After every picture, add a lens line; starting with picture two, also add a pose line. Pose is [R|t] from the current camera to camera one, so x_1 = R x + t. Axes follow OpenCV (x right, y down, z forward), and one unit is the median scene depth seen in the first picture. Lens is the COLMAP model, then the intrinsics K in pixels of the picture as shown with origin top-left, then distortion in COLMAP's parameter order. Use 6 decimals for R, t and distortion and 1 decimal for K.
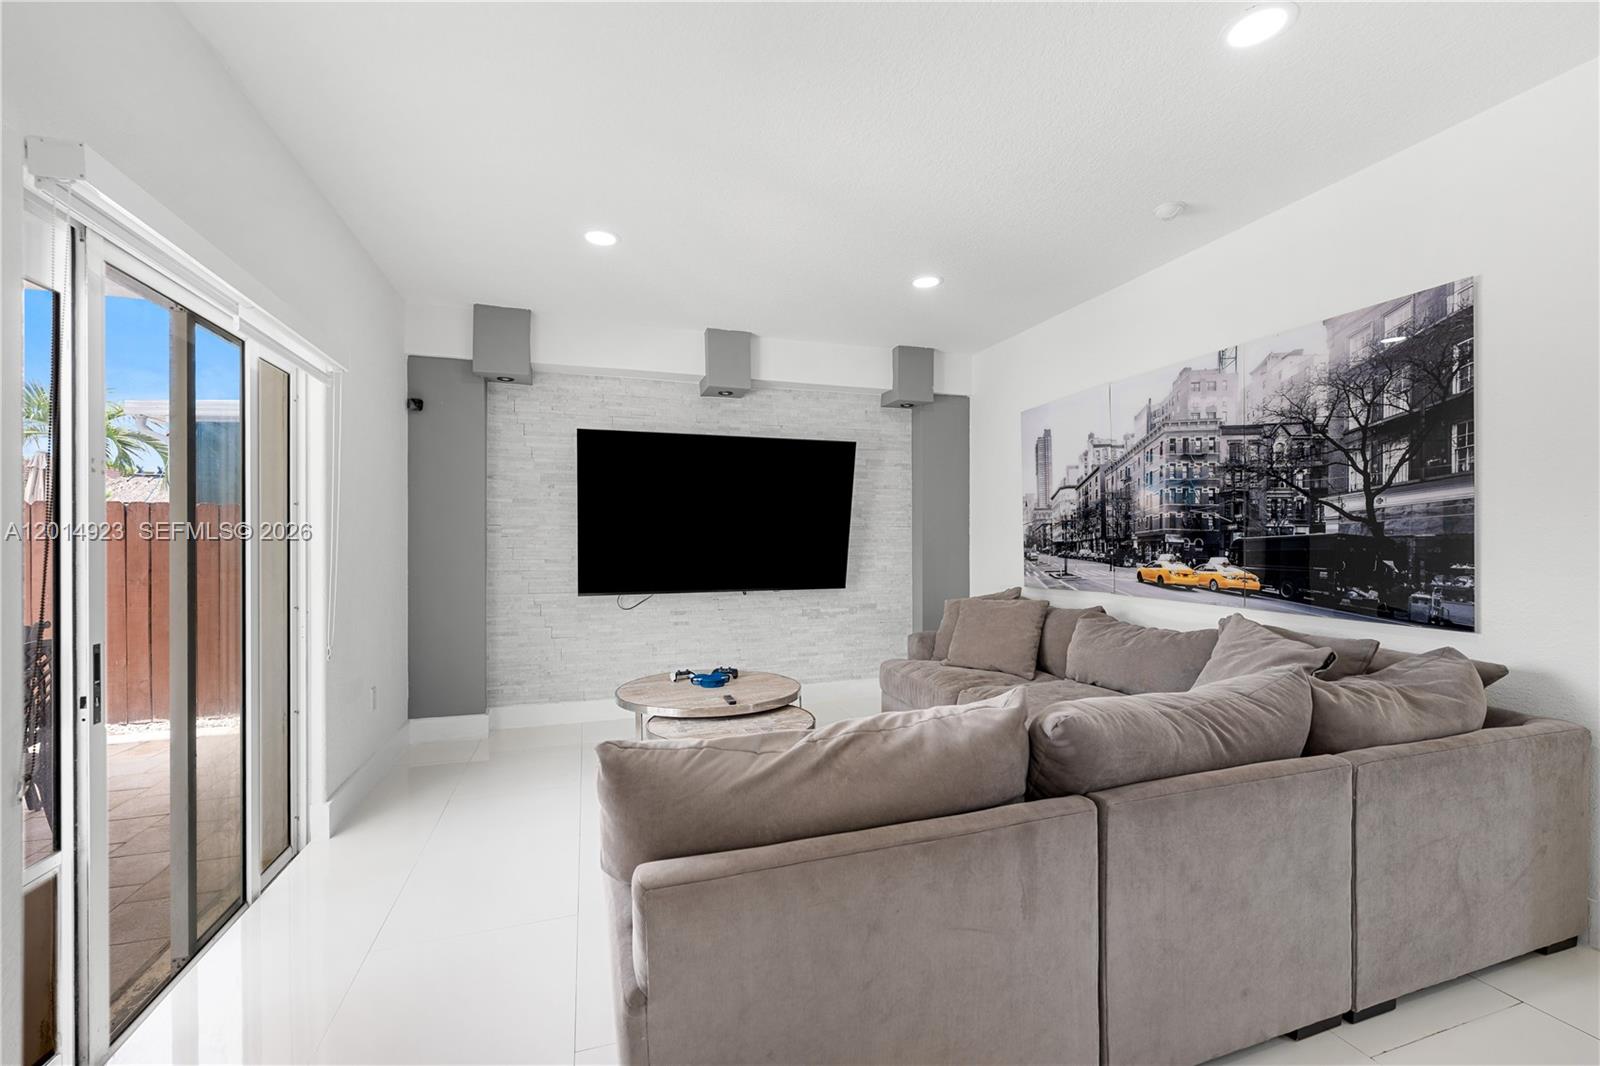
lens RADIAL K [[631.2, 0, 785.7], [0, 631.2, 540.3], [0, 0, 1]] dist [0.000854, 0.000419]
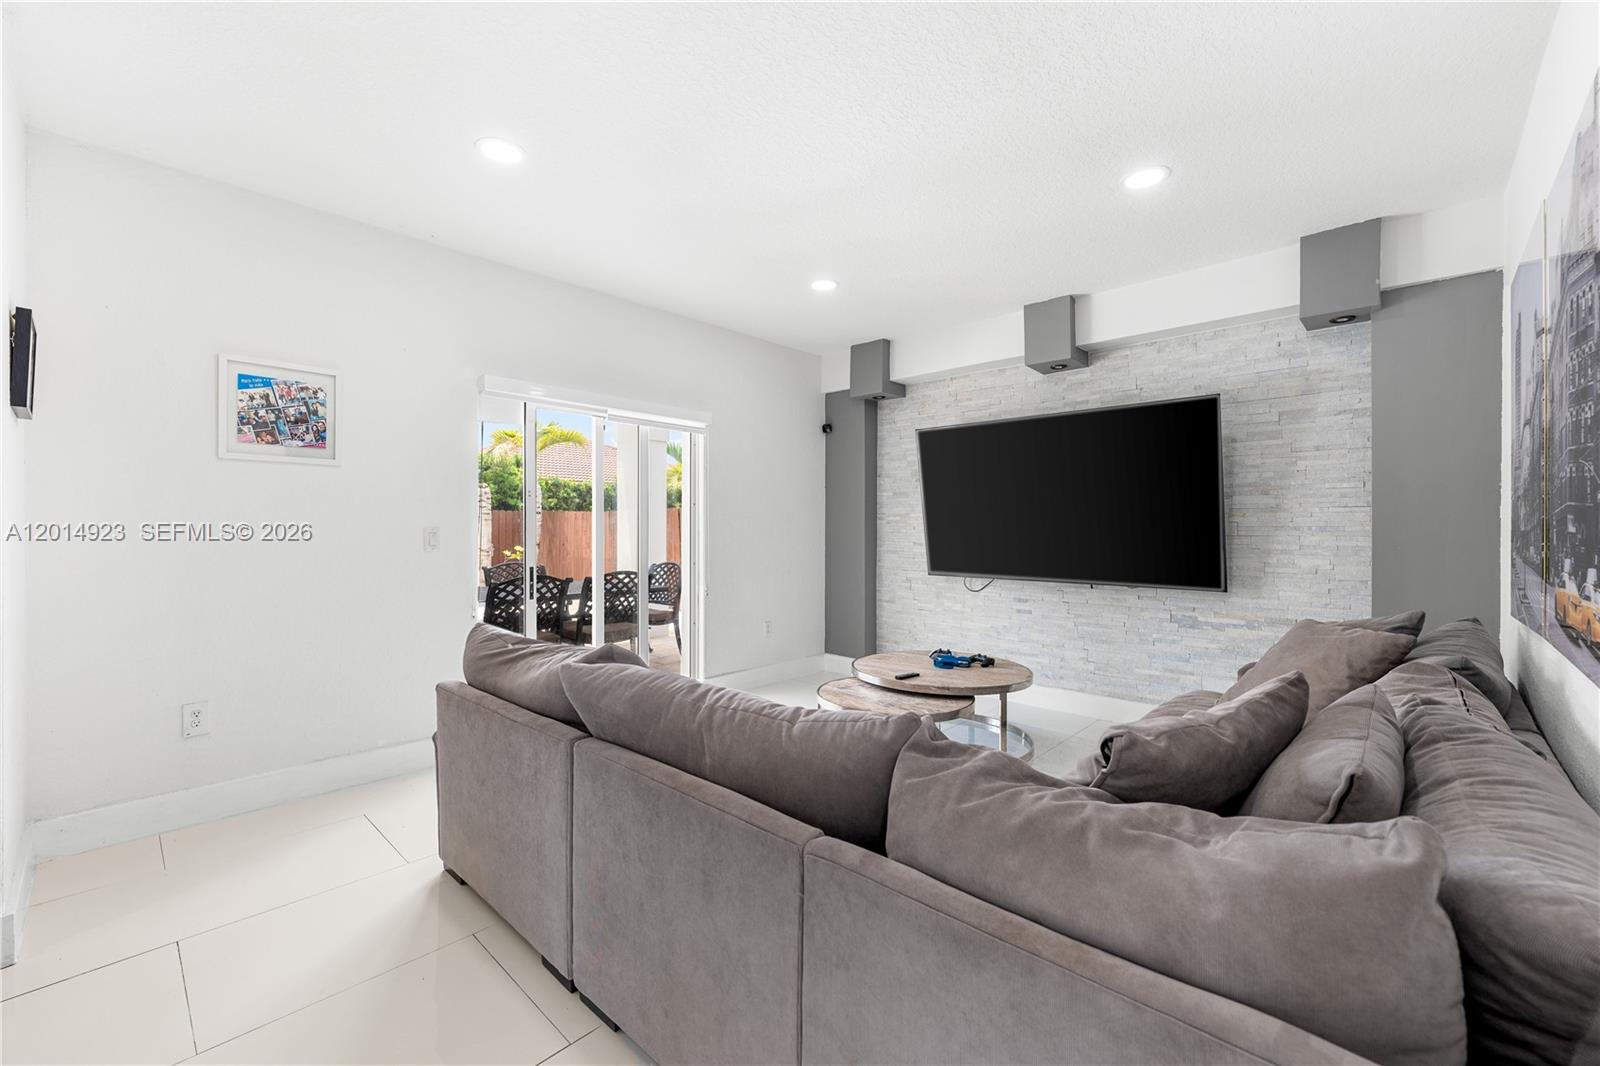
lens RADIAL K [[631.2, 0, 793.7], [0, 631.2, 536.4], [0, 0, 1]] dist [0.000854, 0.000419]
pose [[0.504708, 0.015383, -0.863153, 0.526041], [-0.007669, 0.999882, 0.013335, 0.005300], [0.863256, -0.000111, 0.504766, 0.208263]]
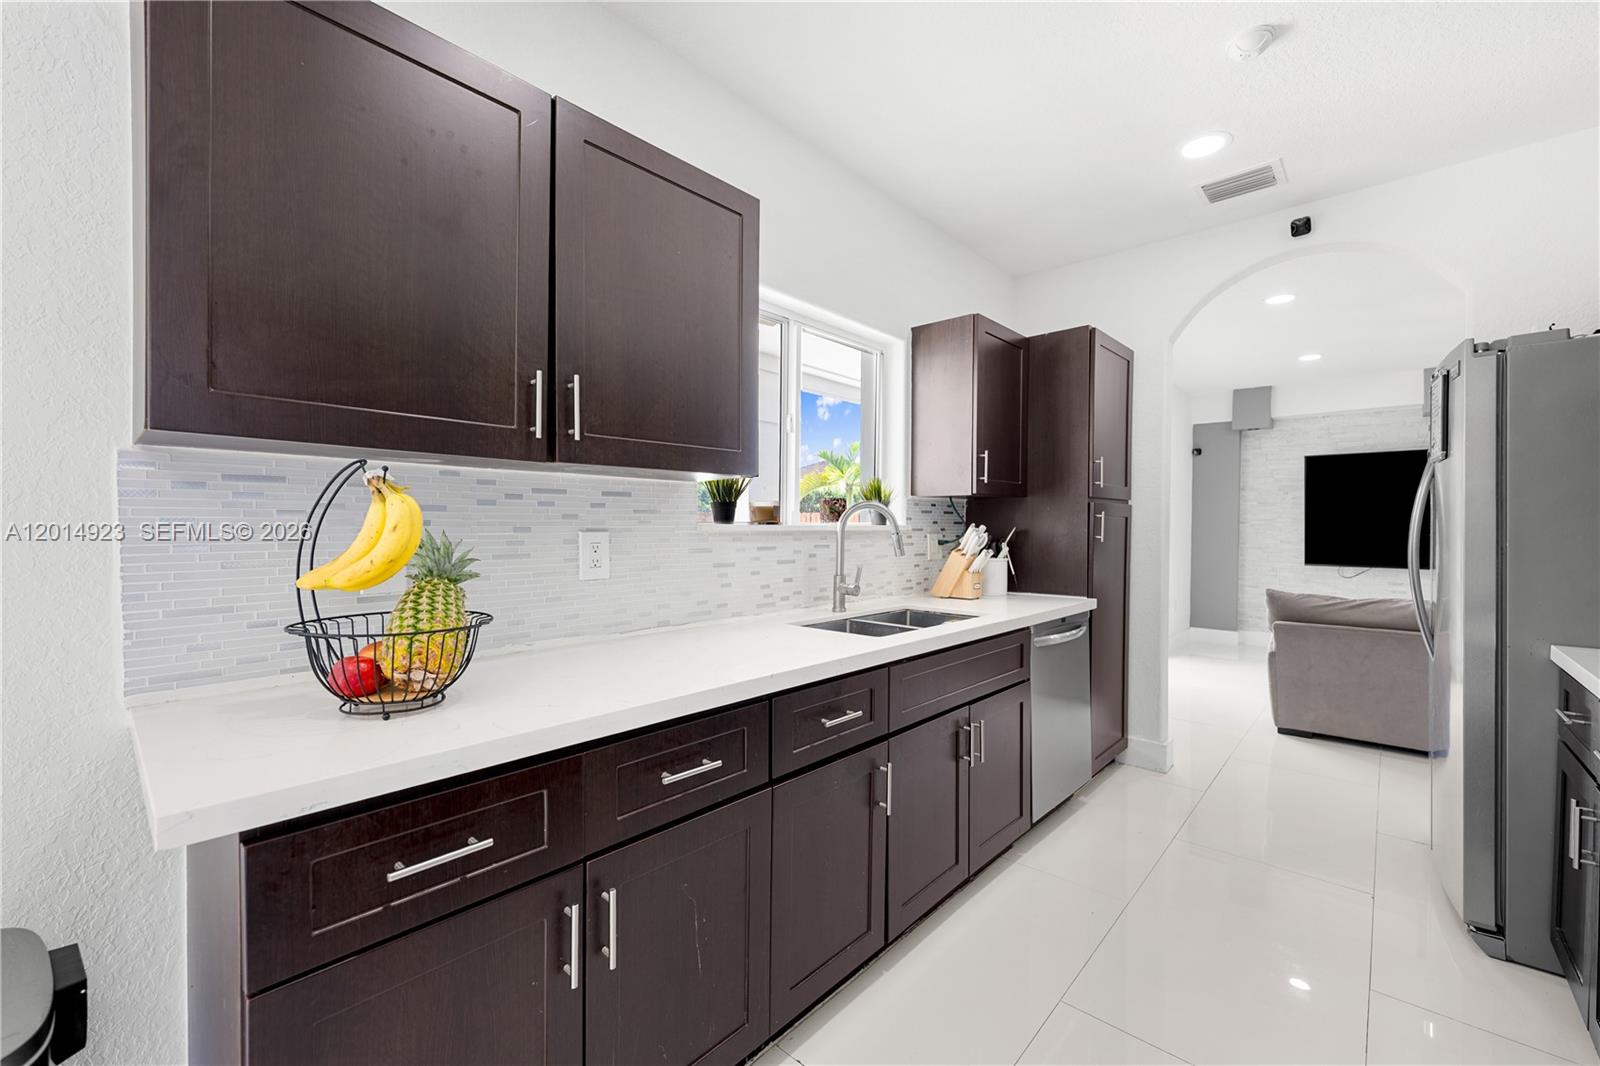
lens RADIAL K [[631.2, 0, 810.3], [0, 631.2, 535.3], [0, 0, 1]] dist [0.000854, 0.000419]
pose [[0.495616, 0.017789, -0.868360, 0.387995], [-0.008011, 0.999841, 0.015910, 0.001804], [0.868505, -0.000929, 0.495679, -0.759523]]
